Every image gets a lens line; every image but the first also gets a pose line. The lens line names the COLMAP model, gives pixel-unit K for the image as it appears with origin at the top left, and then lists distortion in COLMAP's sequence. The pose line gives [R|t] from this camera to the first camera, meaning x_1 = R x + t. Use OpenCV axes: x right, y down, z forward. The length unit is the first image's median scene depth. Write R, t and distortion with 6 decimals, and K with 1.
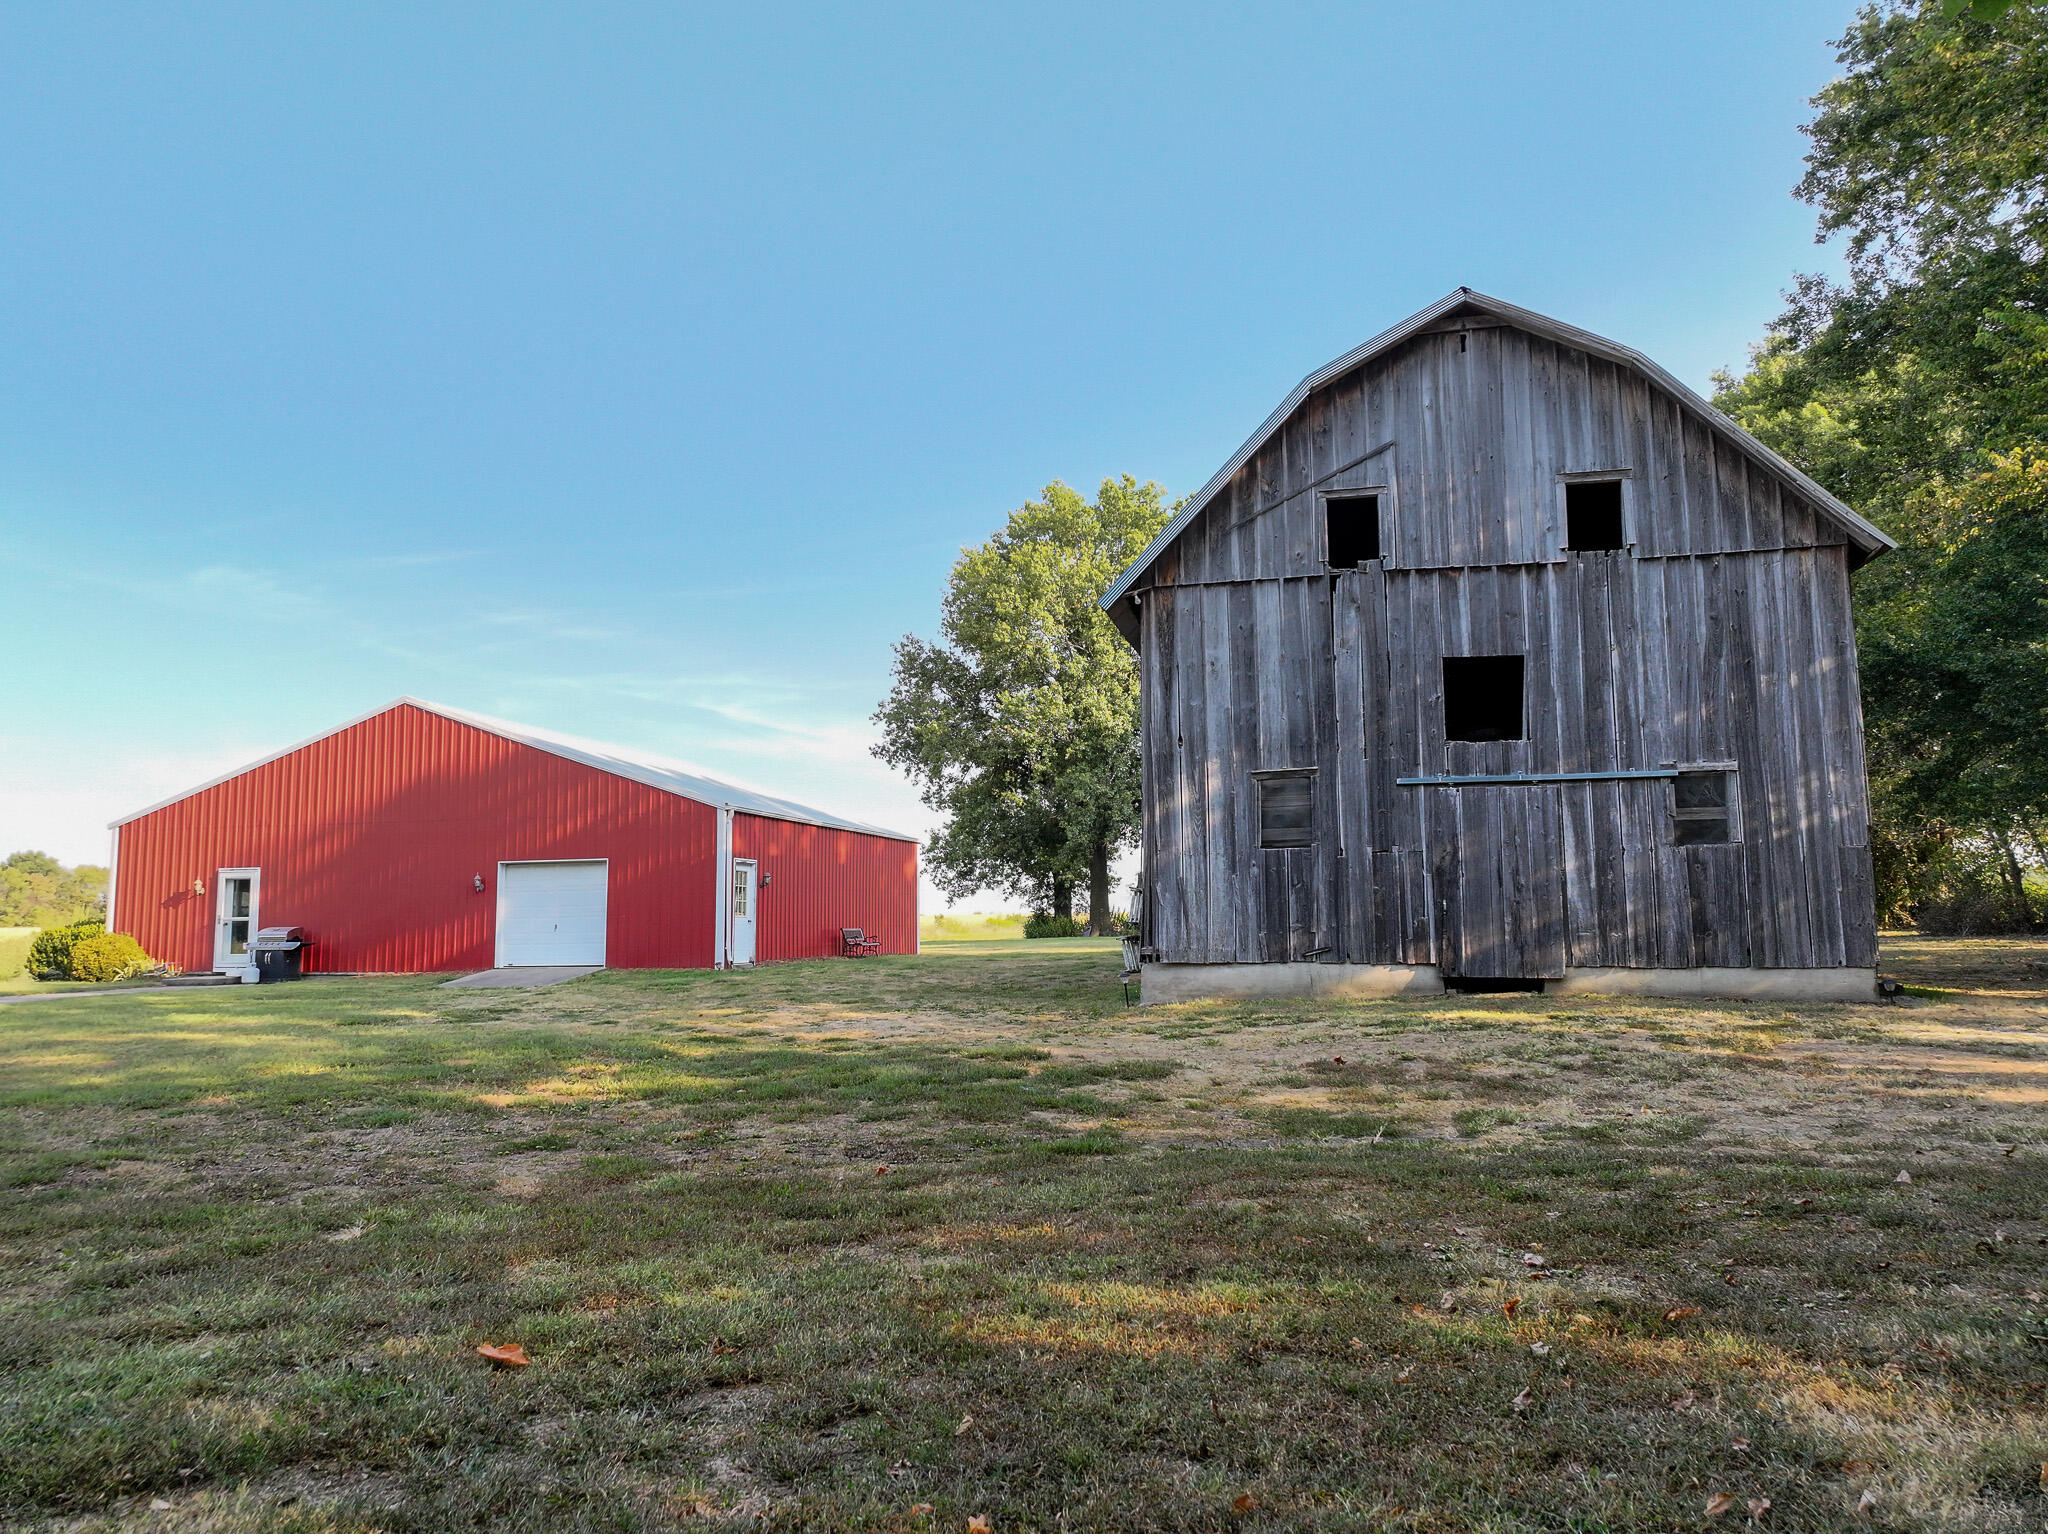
lens RADIAL K [[1431.8, 0, 1019.5], [0, 1431.8, 769.2], [0, 0, 1]] dist [0.000051, 0.018215]
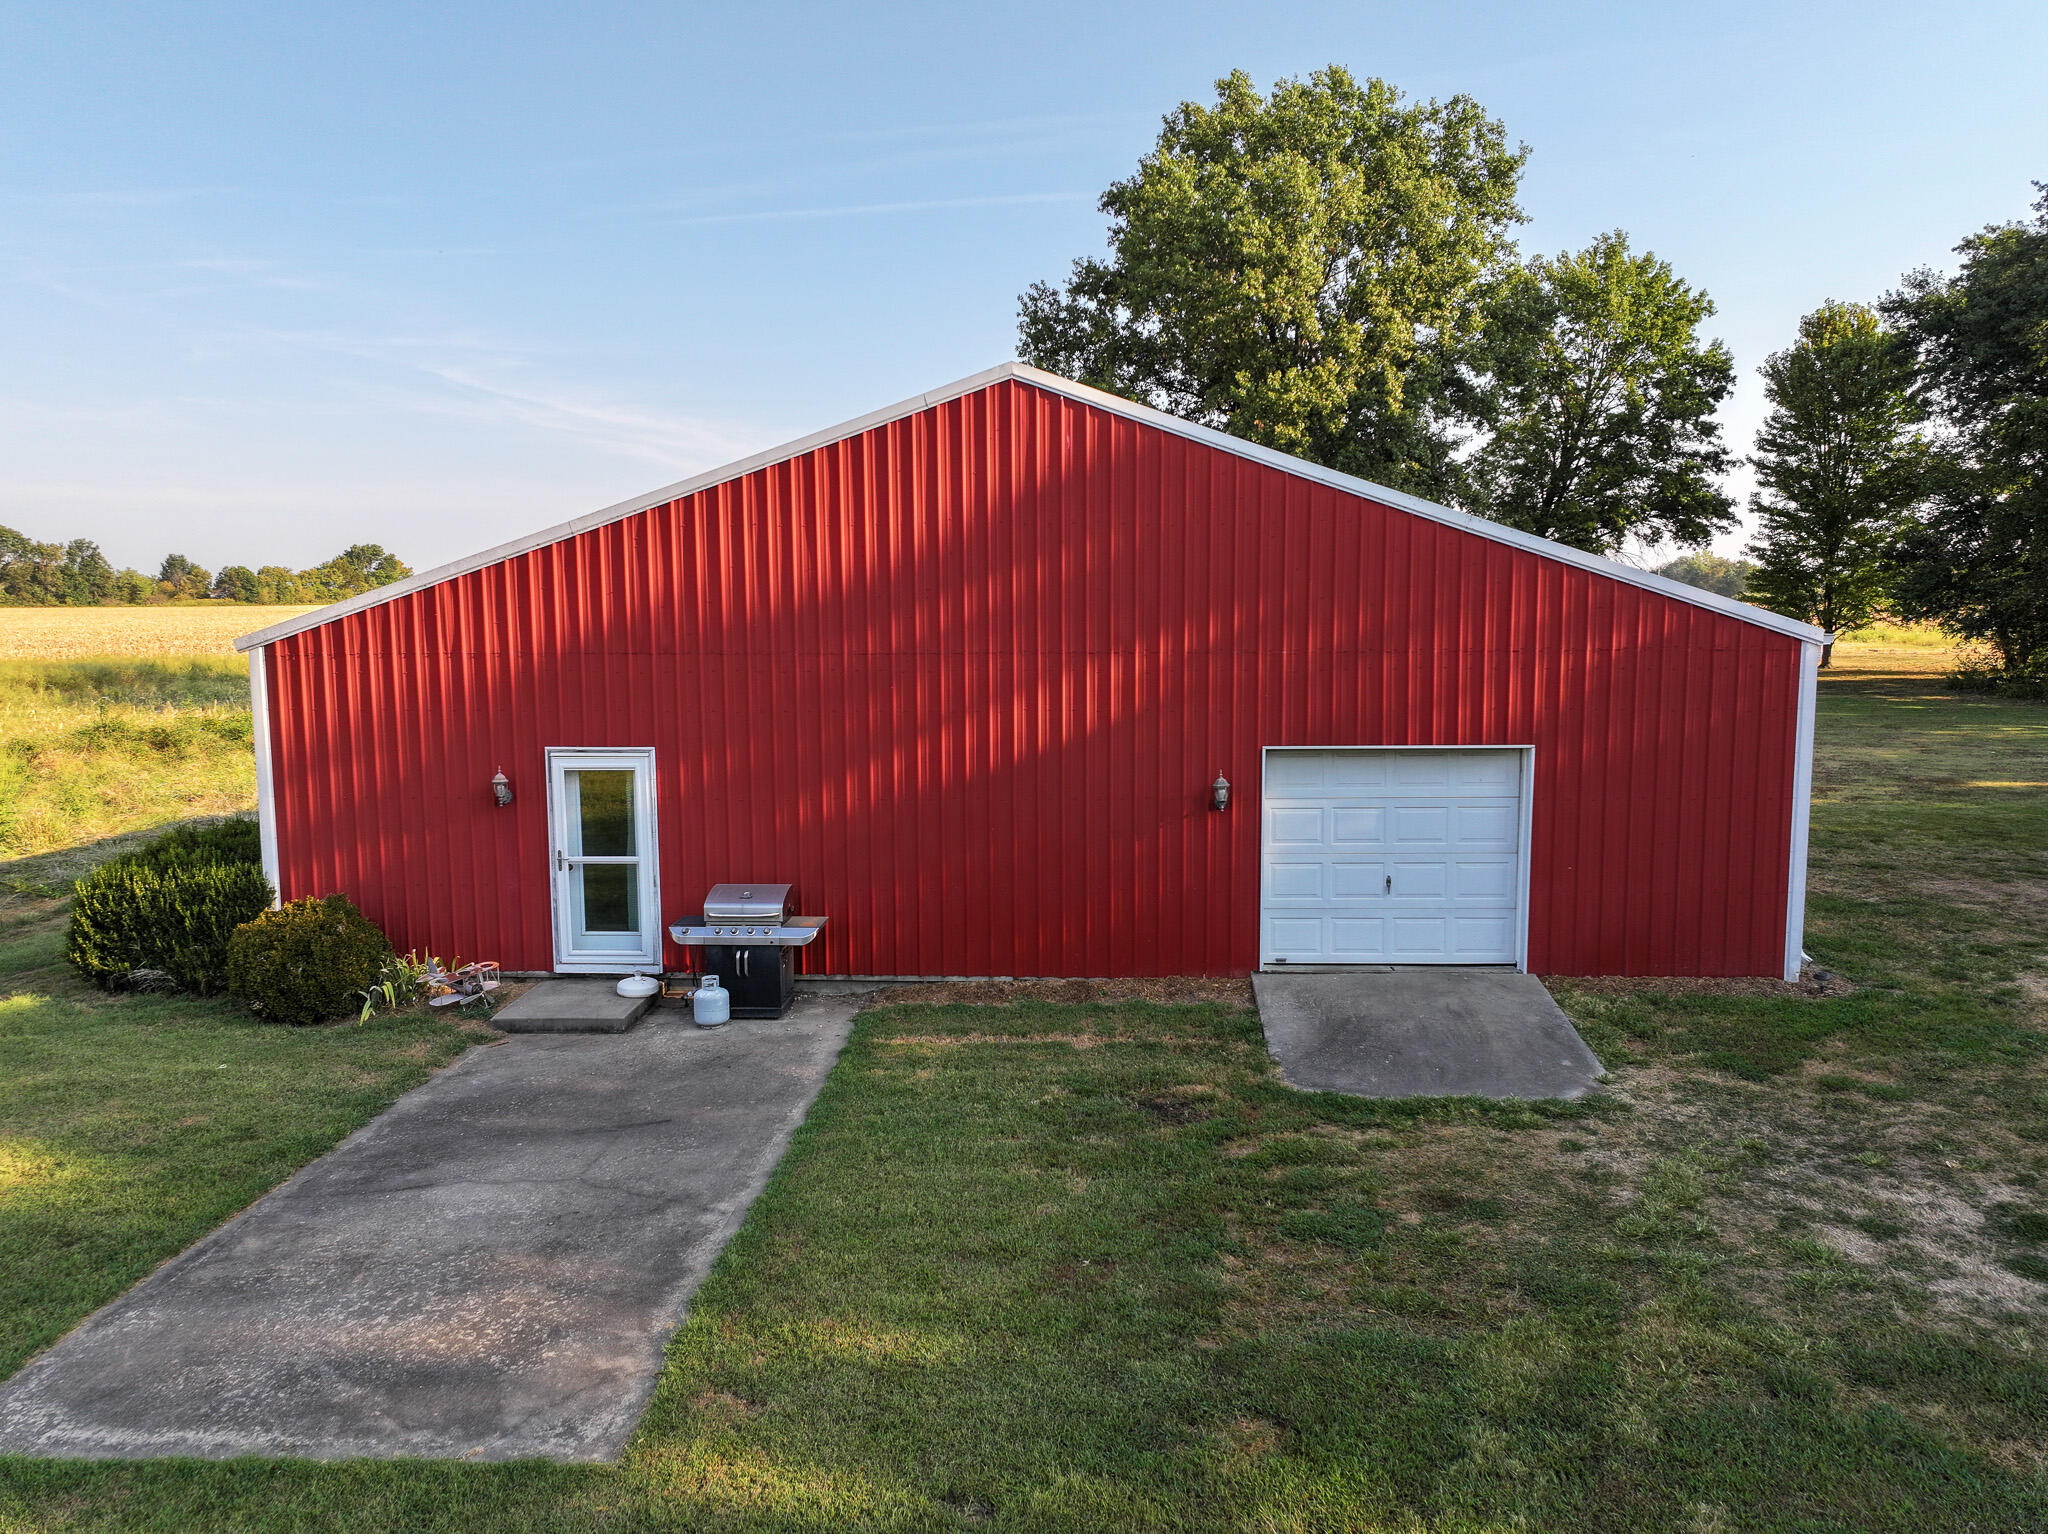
lens RADIAL K [[1431.8, 0, 1018.0], [0, 1431.8, 778.0], [0, 0, 1]] dist [0.000051, 0.018215]
pose [[0.981285, -0.023292, 0.191148, -0.522724], [-0.020402, 0.974495, 0.223482, -0.026316], [-0.191478, -0.223199, 0.955782, 0.567458]]
